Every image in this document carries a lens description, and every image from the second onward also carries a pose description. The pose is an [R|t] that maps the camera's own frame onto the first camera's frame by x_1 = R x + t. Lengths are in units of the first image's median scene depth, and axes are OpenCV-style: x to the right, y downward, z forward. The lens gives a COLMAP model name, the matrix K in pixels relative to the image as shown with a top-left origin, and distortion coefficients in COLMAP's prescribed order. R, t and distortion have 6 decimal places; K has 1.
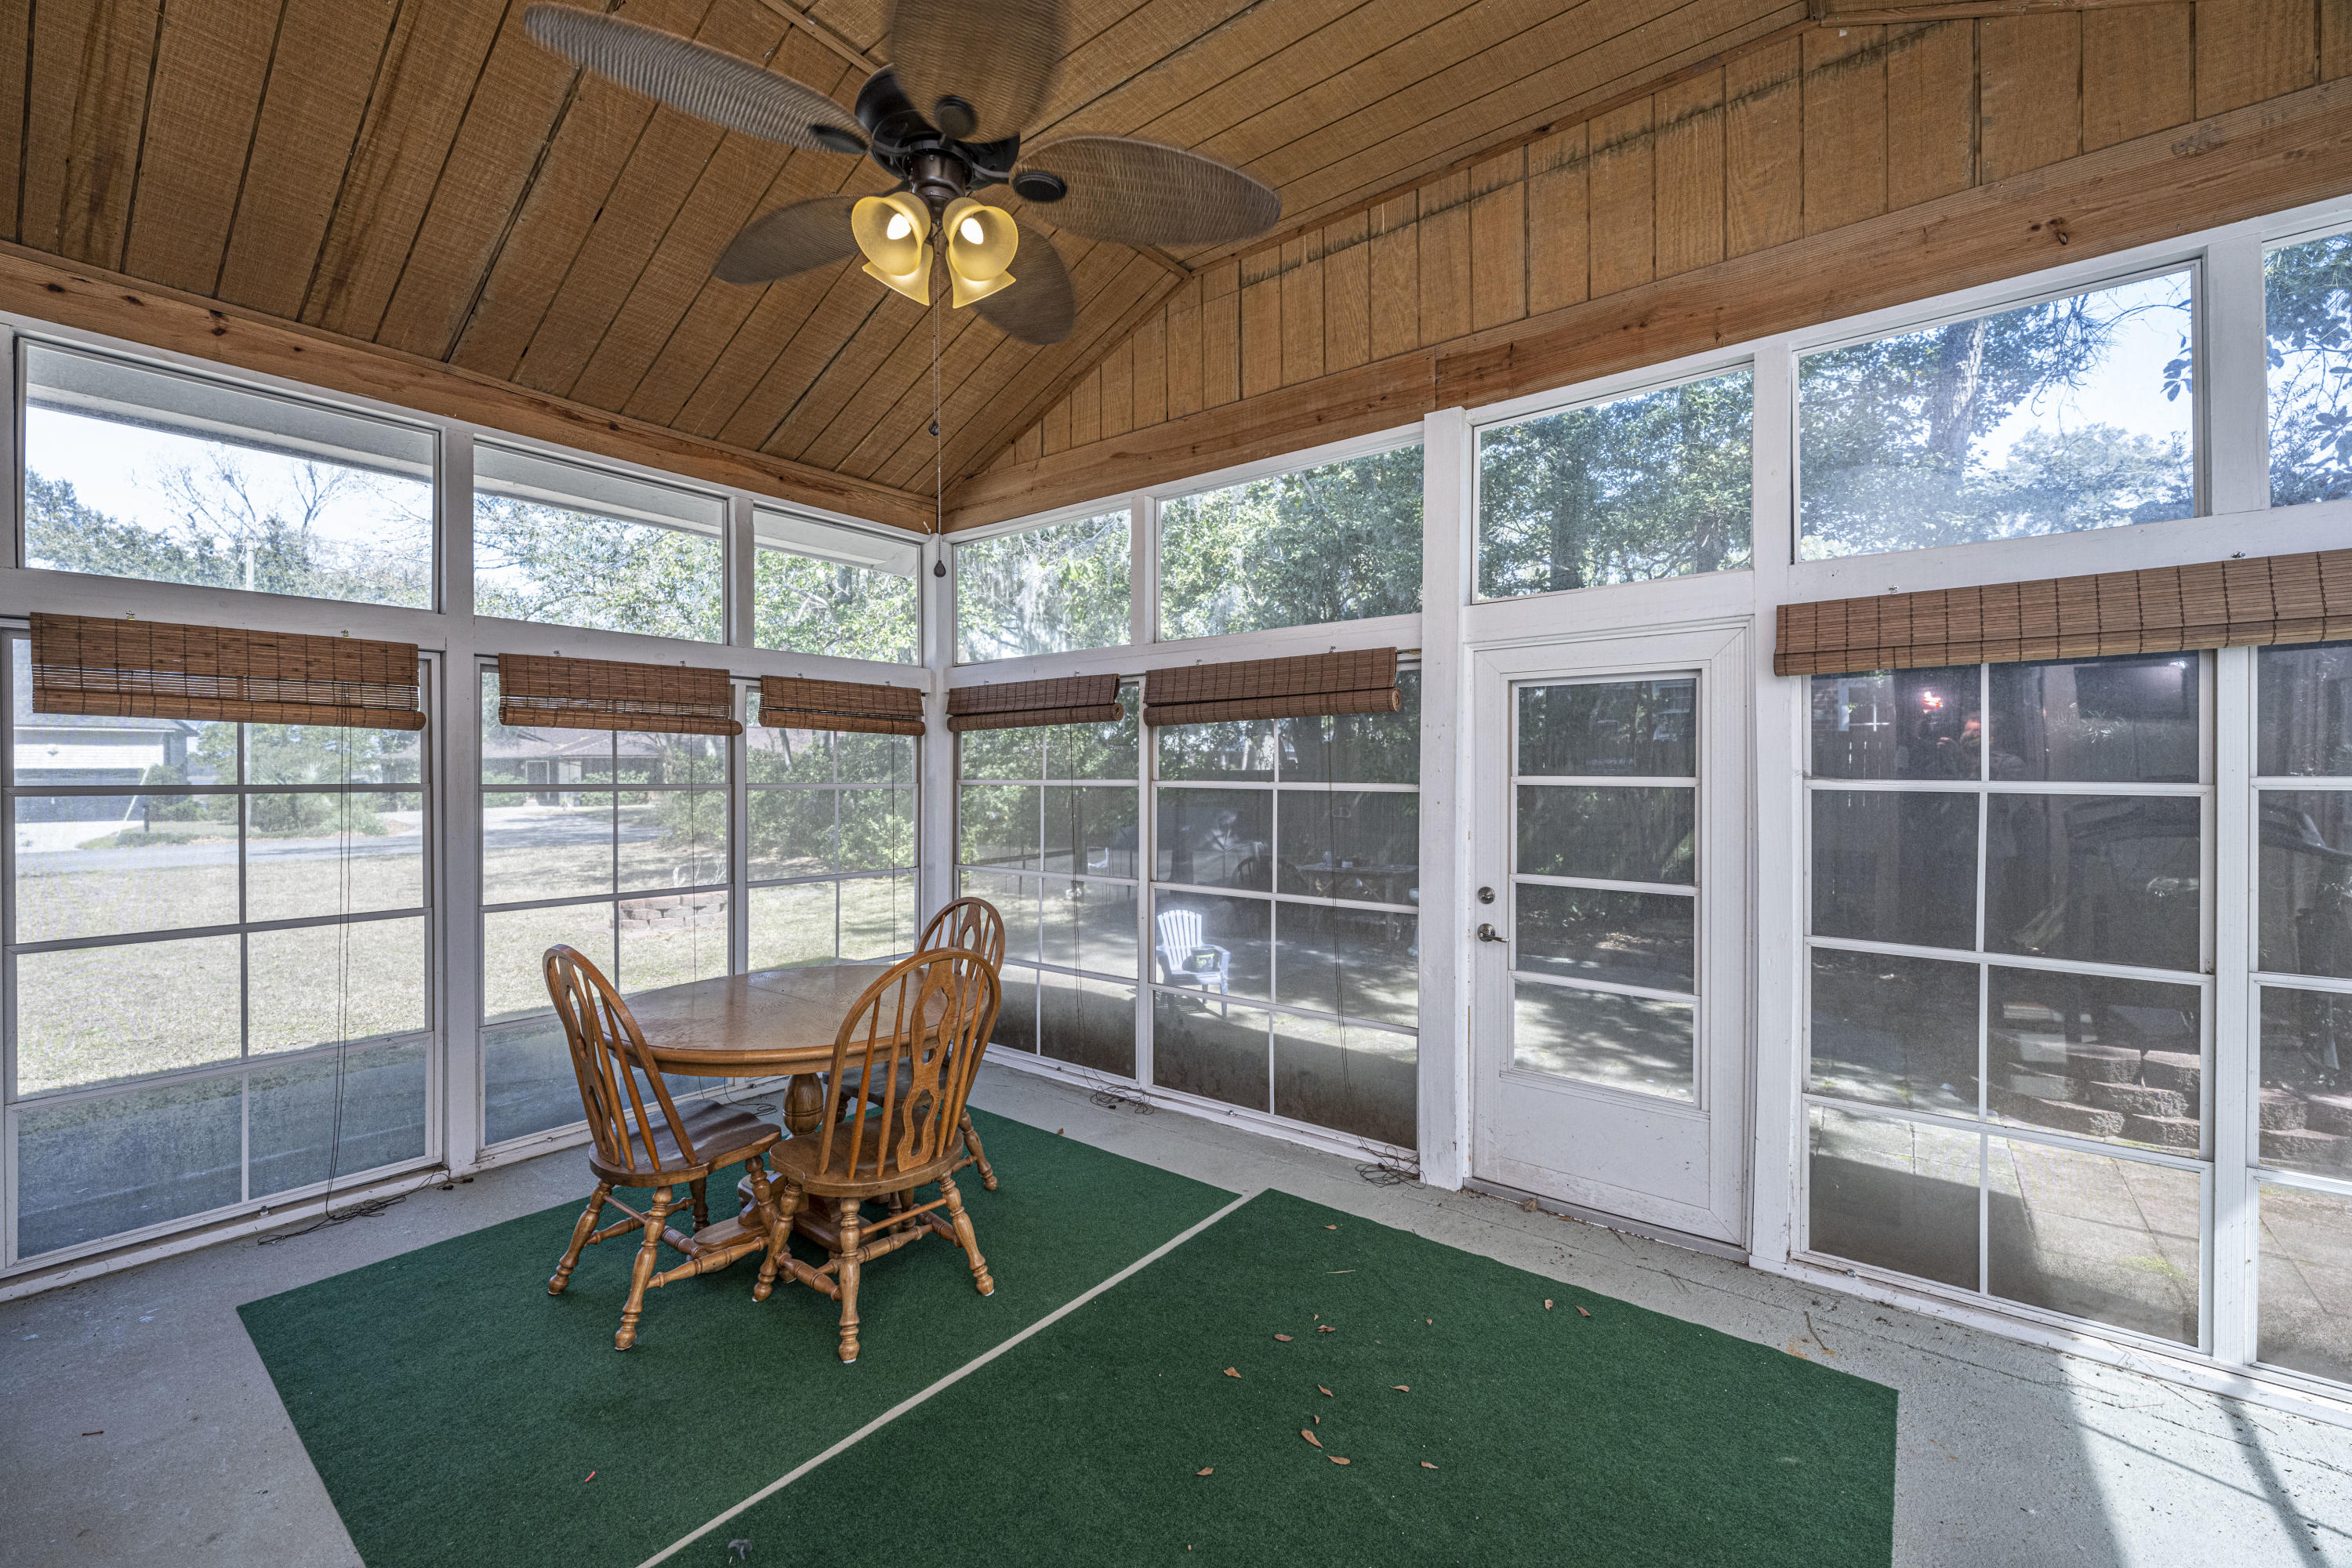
lens RADIAL K [[952.0, 0, 1172.7], [0, 952.0, 766.9], [0, 0, 1]] dist [-0.001354, -0.000111]
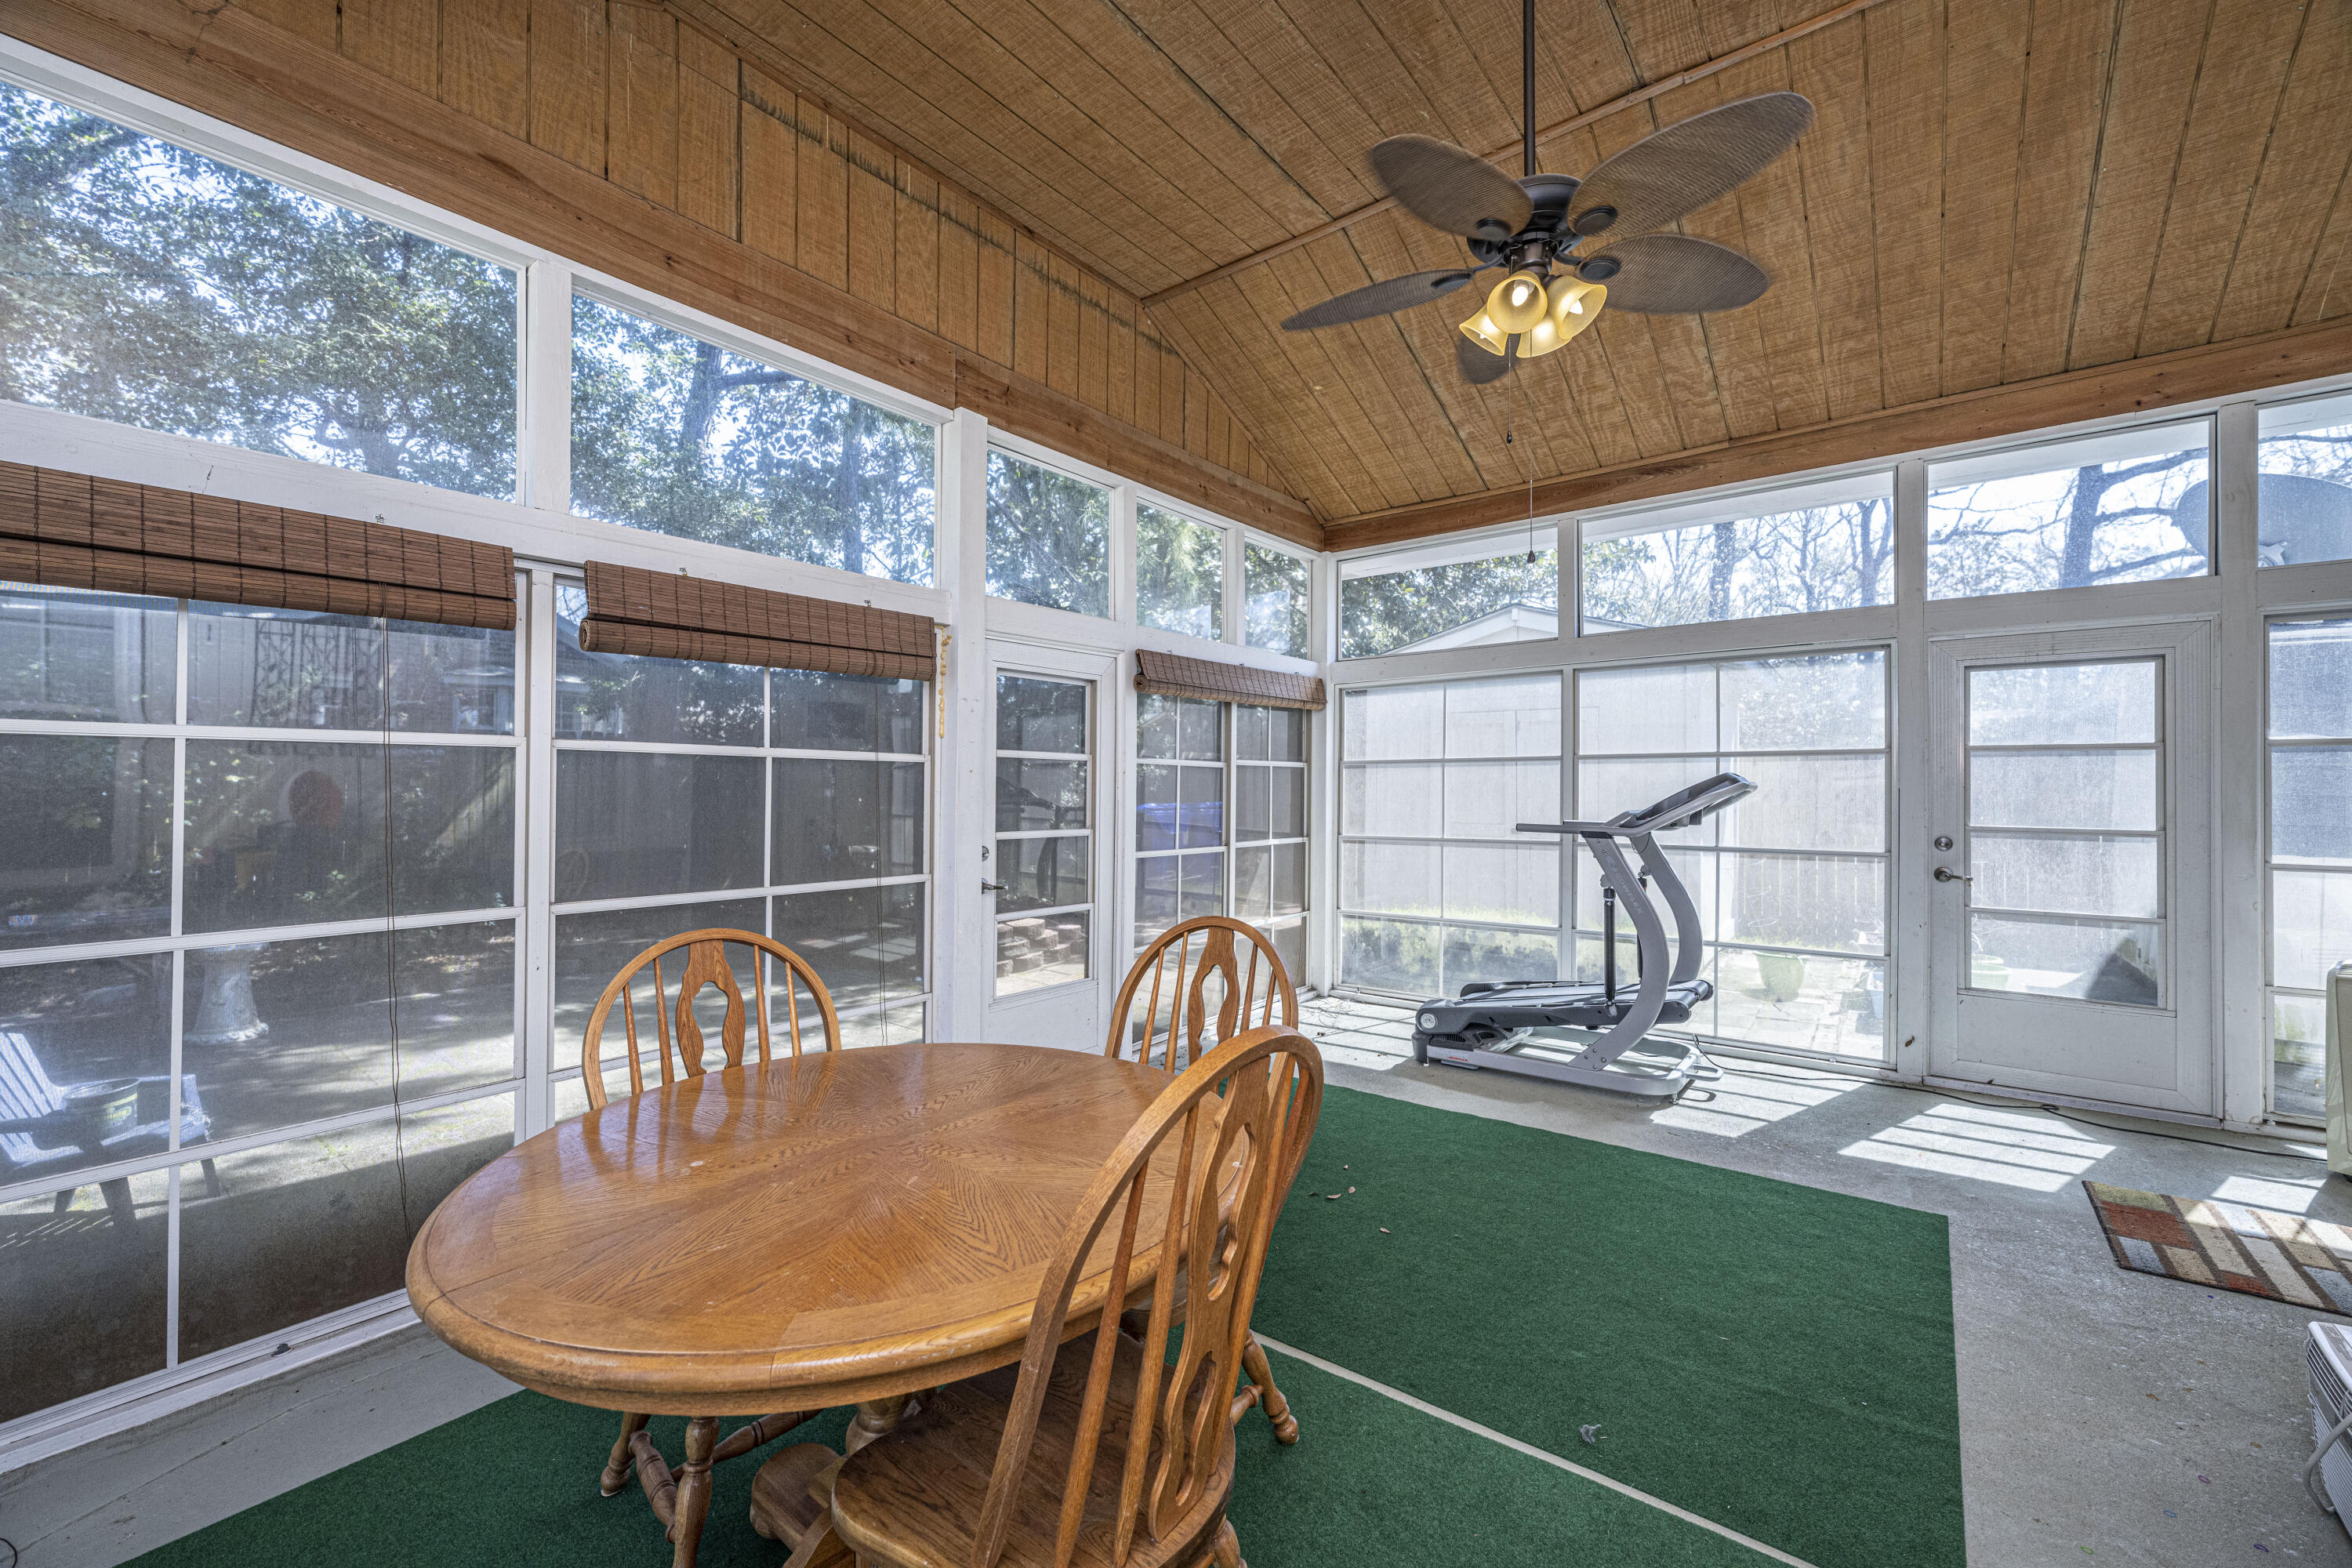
lens RADIAL K [[952.0, 0, 1172.7], [0, 952.0, 766.9], [0, 0, 1]] dist [-0.001354, -0.000111]
pose [[-0.007994, 0.019376, 0.999780, -0.839155], [-0.010693, 0.999753, -0.019461, 0.053224], [-0.999911, -0.010846, -0.007785, 0.809278]]
